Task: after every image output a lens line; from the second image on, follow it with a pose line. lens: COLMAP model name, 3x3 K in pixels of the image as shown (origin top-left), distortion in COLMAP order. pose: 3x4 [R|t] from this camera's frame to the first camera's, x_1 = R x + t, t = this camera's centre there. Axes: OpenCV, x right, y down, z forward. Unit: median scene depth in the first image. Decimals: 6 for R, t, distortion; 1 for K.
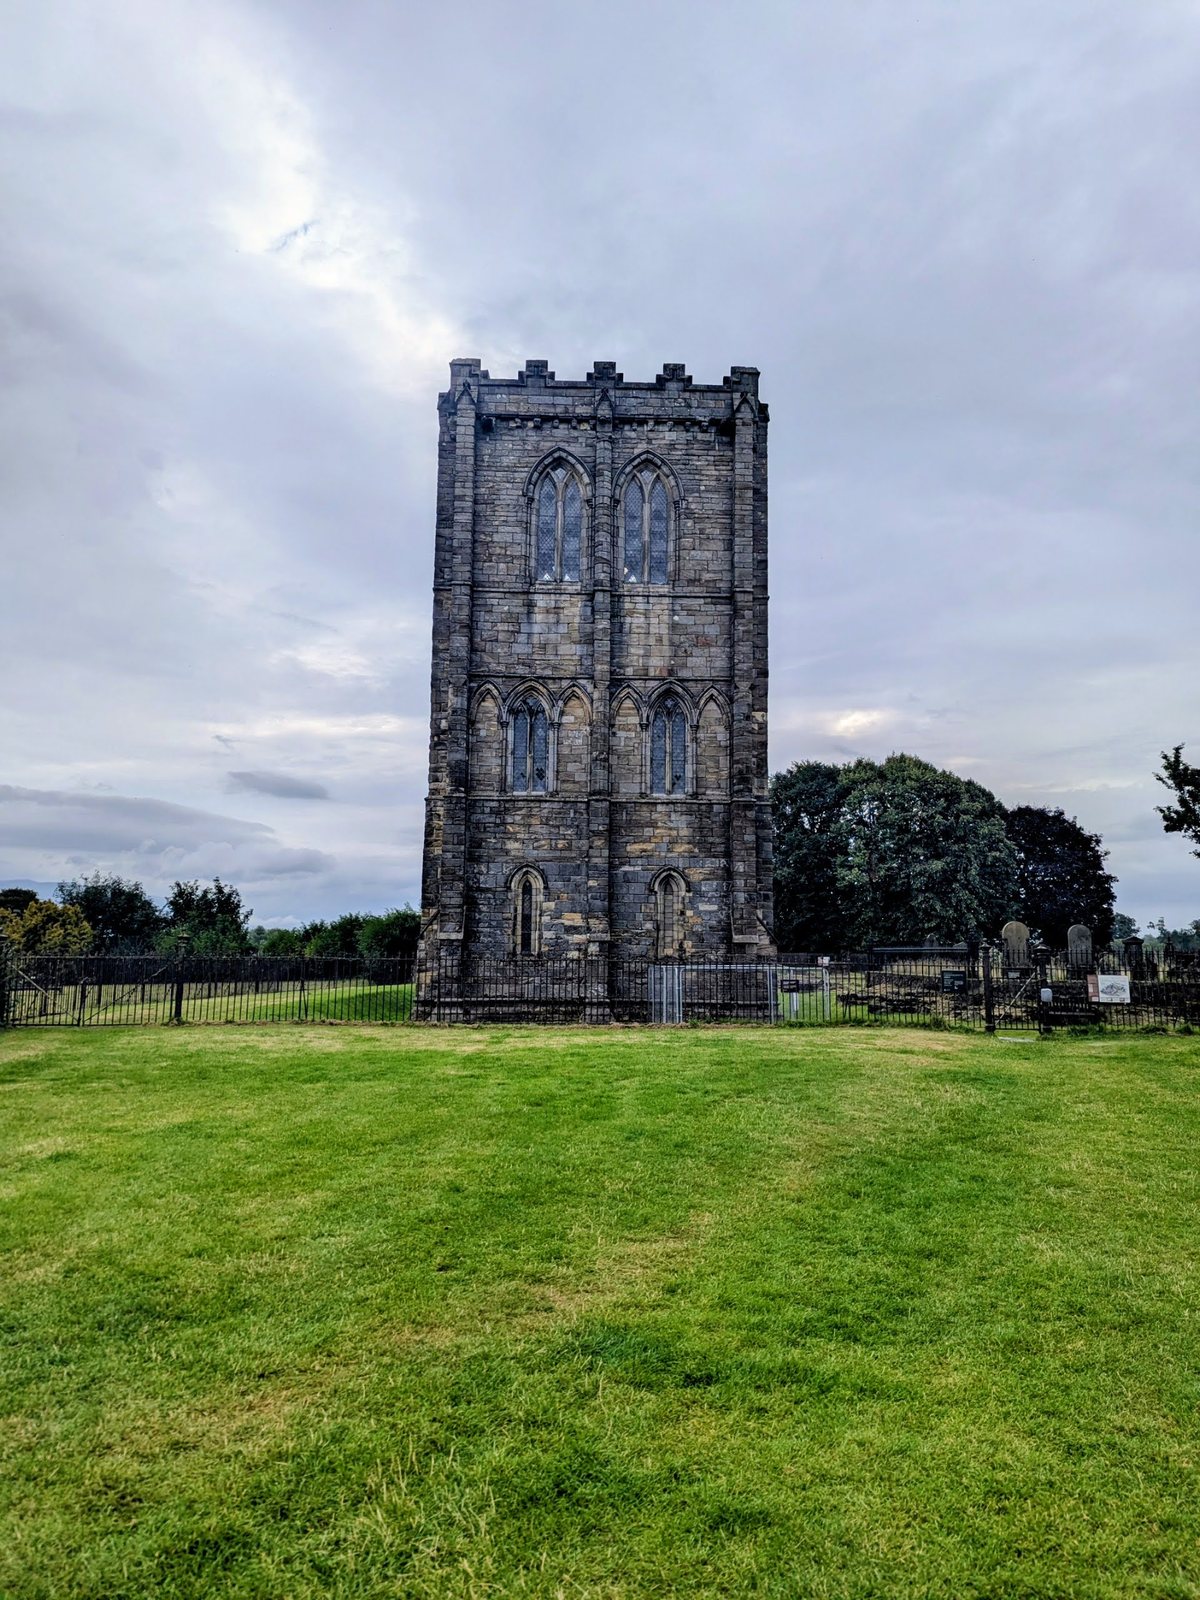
lens RADIAL K [[1120.7, 0, 603.7], [0, 1120.7, 782.5], [0, 0, 1]] dist [0.175040, -0.420551]
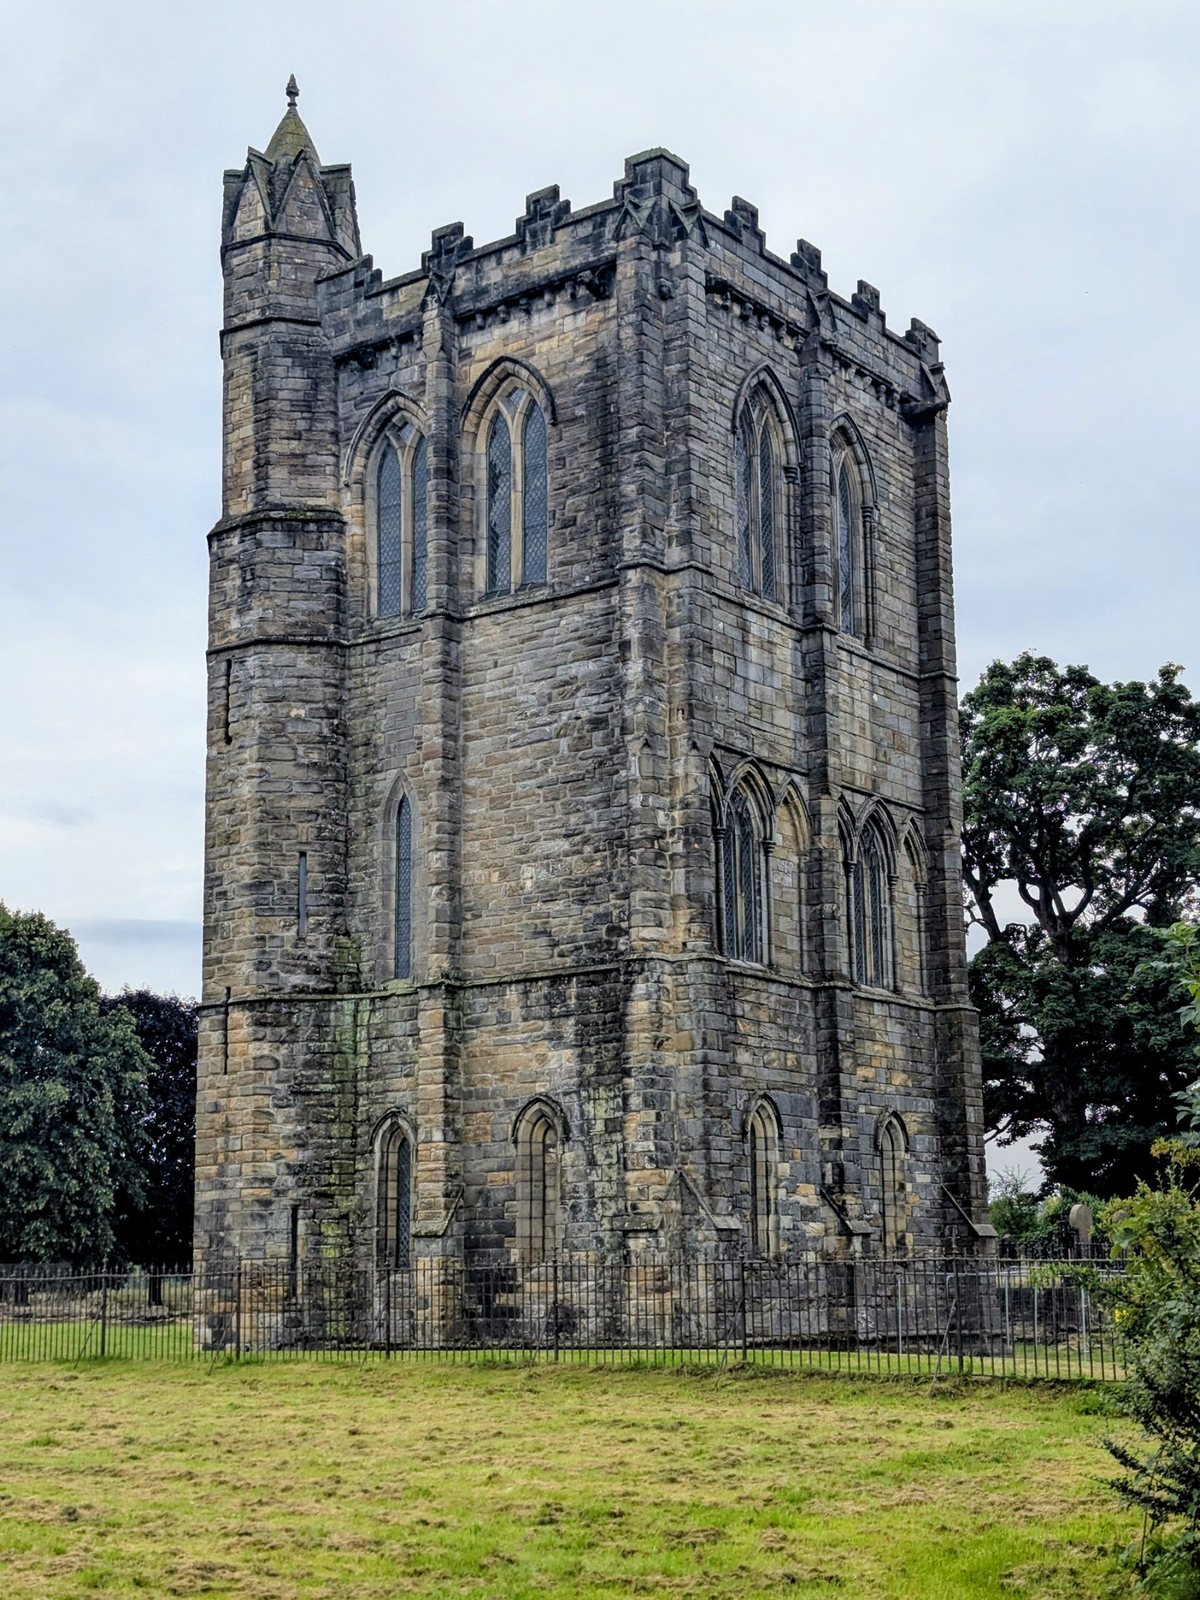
lens RADIAL K [[2271.6, 0, 587.6], [0, 2271.6, 796.3], [0, 0, 1]] dist [0.302237, -1.639379]
pose [[0.614850, 0.147265, 0.774772, -0.984747], [-0.106690, 0.988912, -0.103300, 0.051631], [-0.781394, -0.019146, 0.623744, 0.349436]]
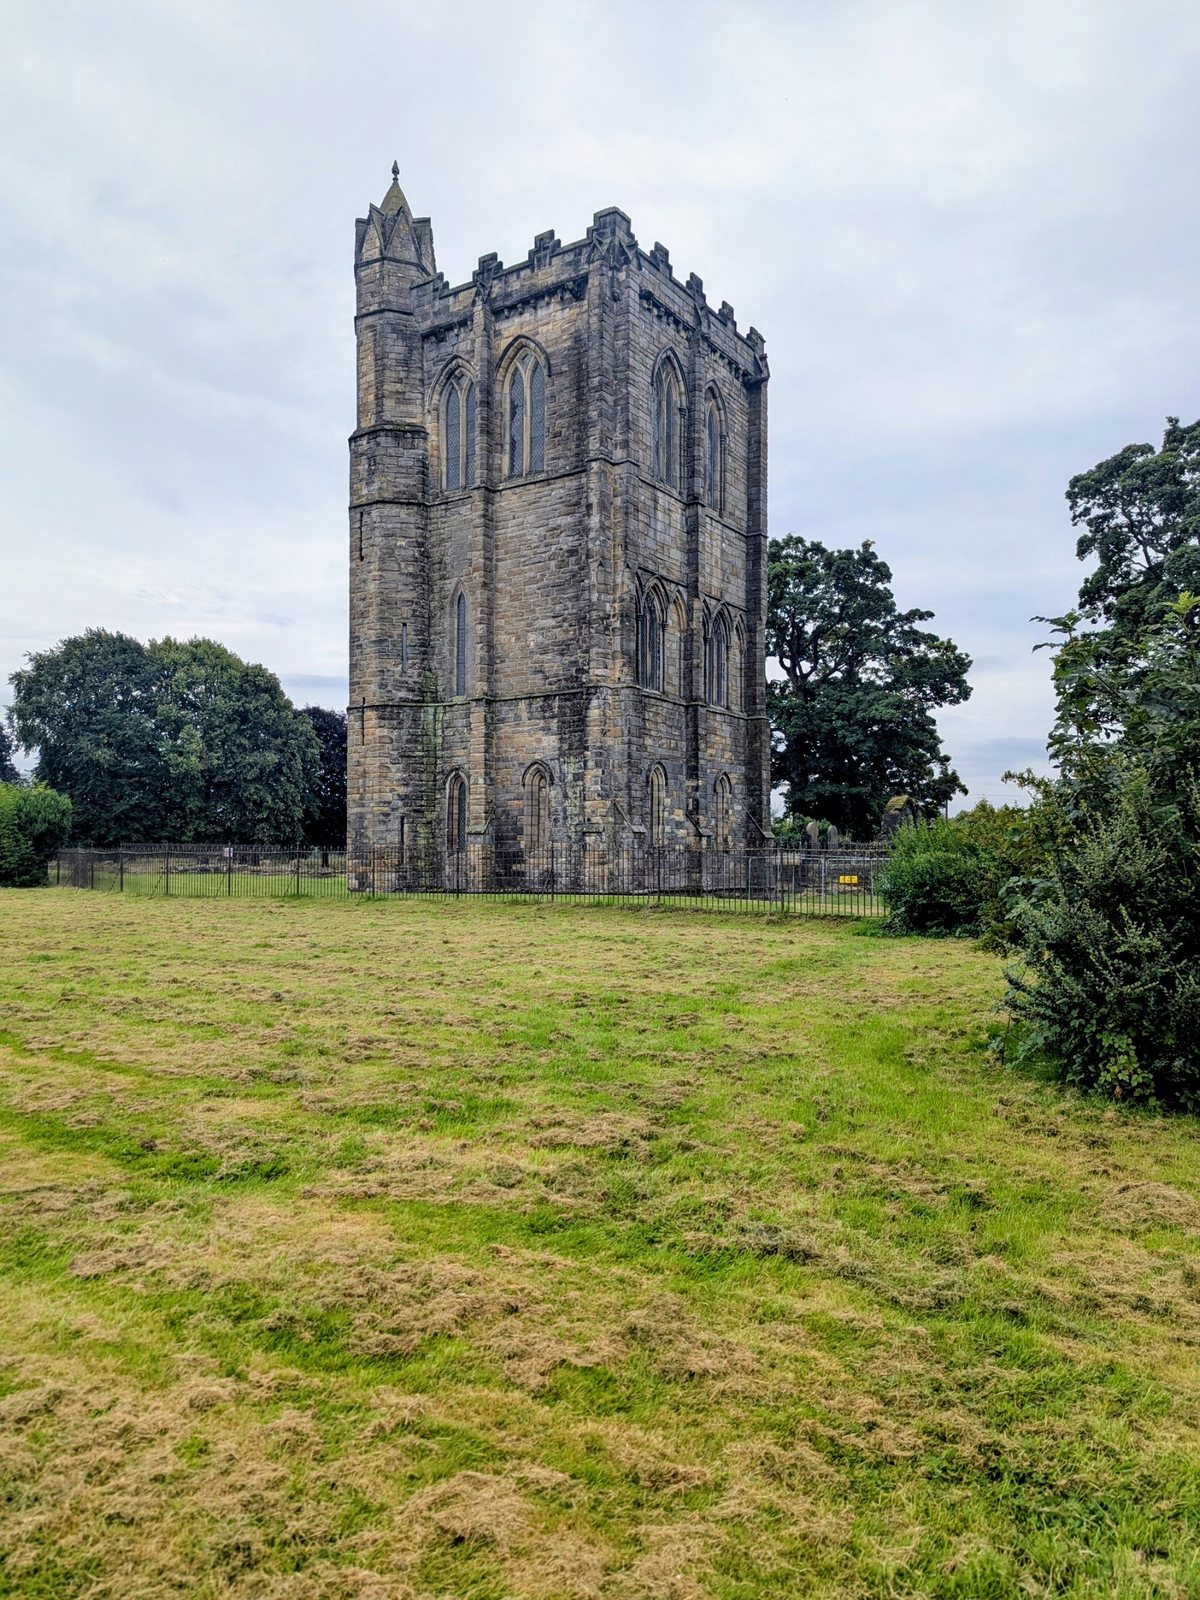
lens RADIAL K [[1145.6, 0, 599.5], [0, 1145.6, 802.9], [0, 0, 1]] dist [0.073539, -0.075617]
pose [[0.572691, 0.032041, 0.819145, -0.920338], [-0.125448, 0.990892, 0.048946, 0.063732], [-0.810116, -0.130791, 0.571495, 0.423341]]
